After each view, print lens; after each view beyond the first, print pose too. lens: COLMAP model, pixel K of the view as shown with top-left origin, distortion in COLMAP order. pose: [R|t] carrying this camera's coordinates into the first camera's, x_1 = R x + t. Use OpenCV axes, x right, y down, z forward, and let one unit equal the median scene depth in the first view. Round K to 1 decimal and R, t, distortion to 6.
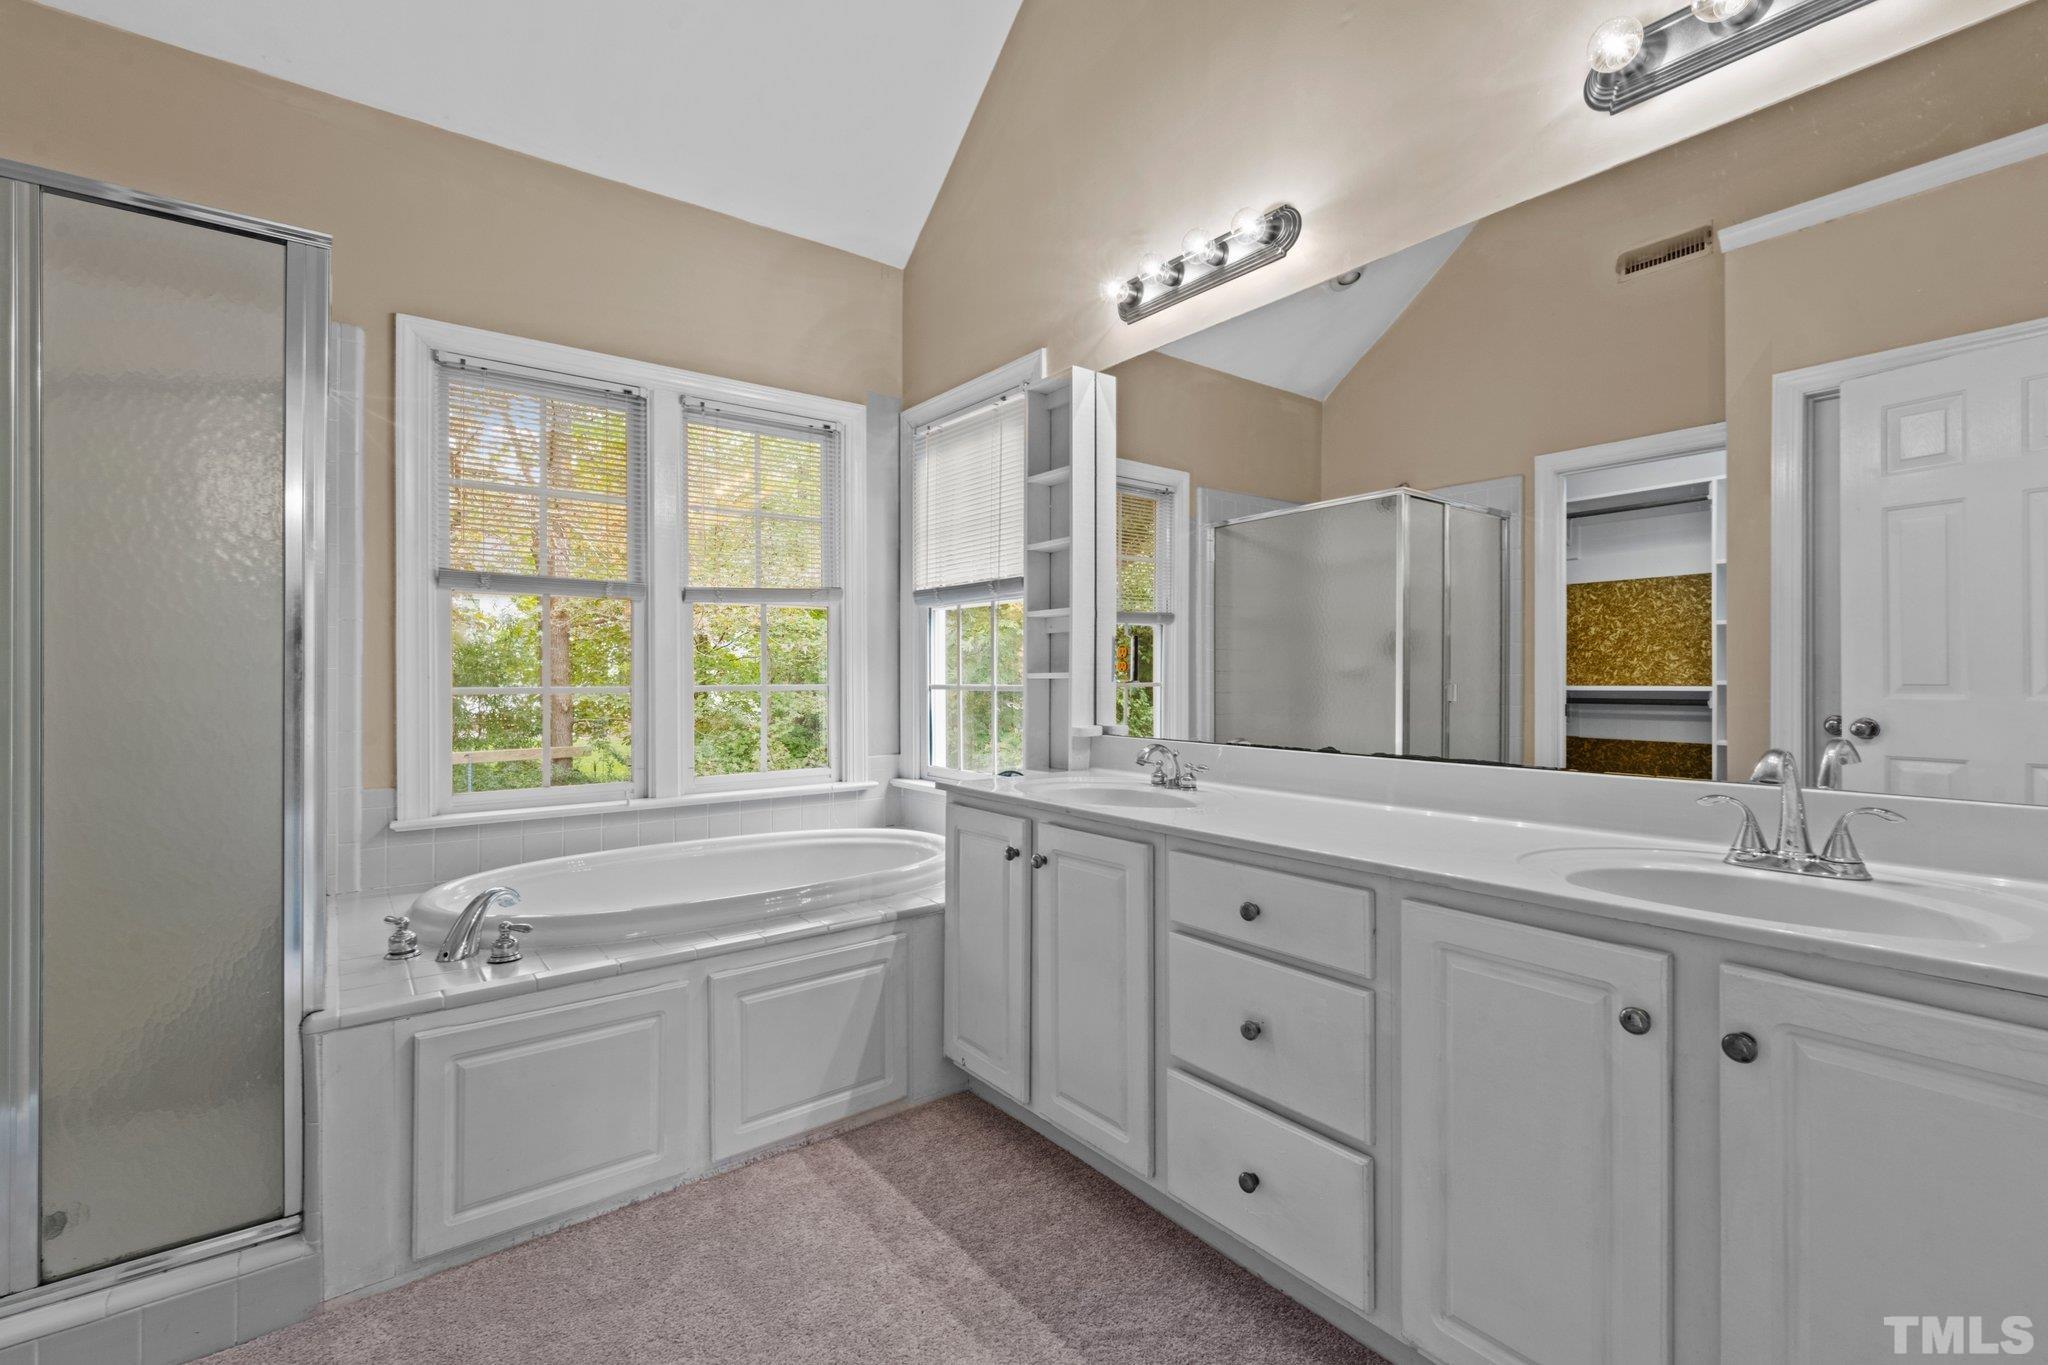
lens RADIAL K [[899.5, 0, 1015.6], [0, 899.5, 674.4], [0, 0, 1]] dist [0.010434, -0.005257]
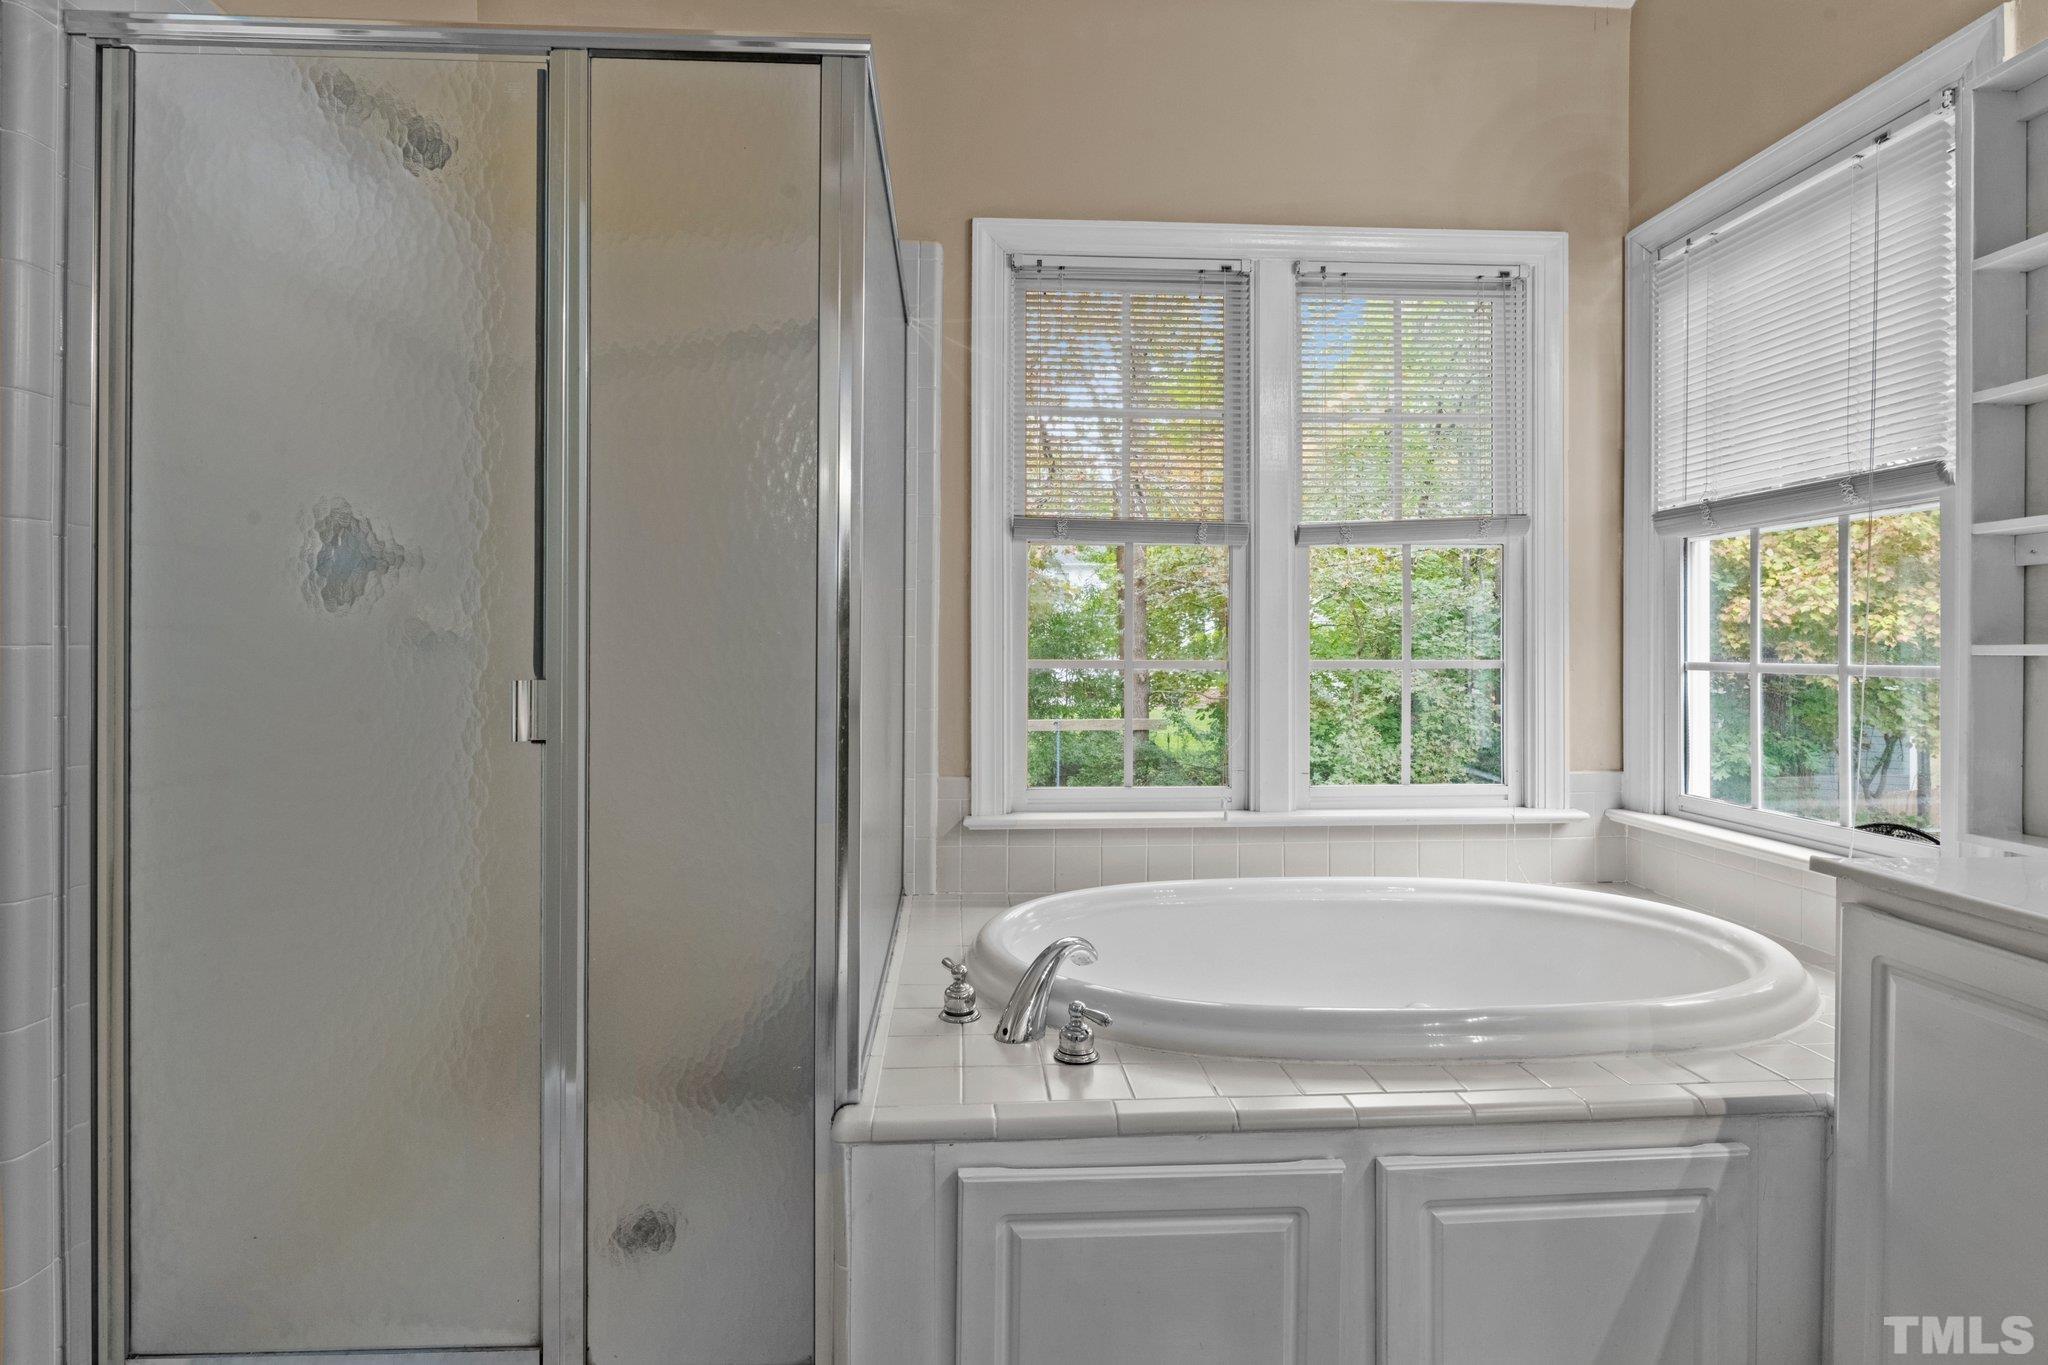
lens RADIAL K [[982.4, 0, 998.4], [0, 982.4, 644.5], [0, 0, 1]] dist [-0.021508, 0.000159]
pose [[0.821012, 0.003453, -0.570901, -0.122272], [-0.003693, 0.999993, 0.000738, 0.000110], [0.570899, 0.001502, 0.821019, 0.227359]]
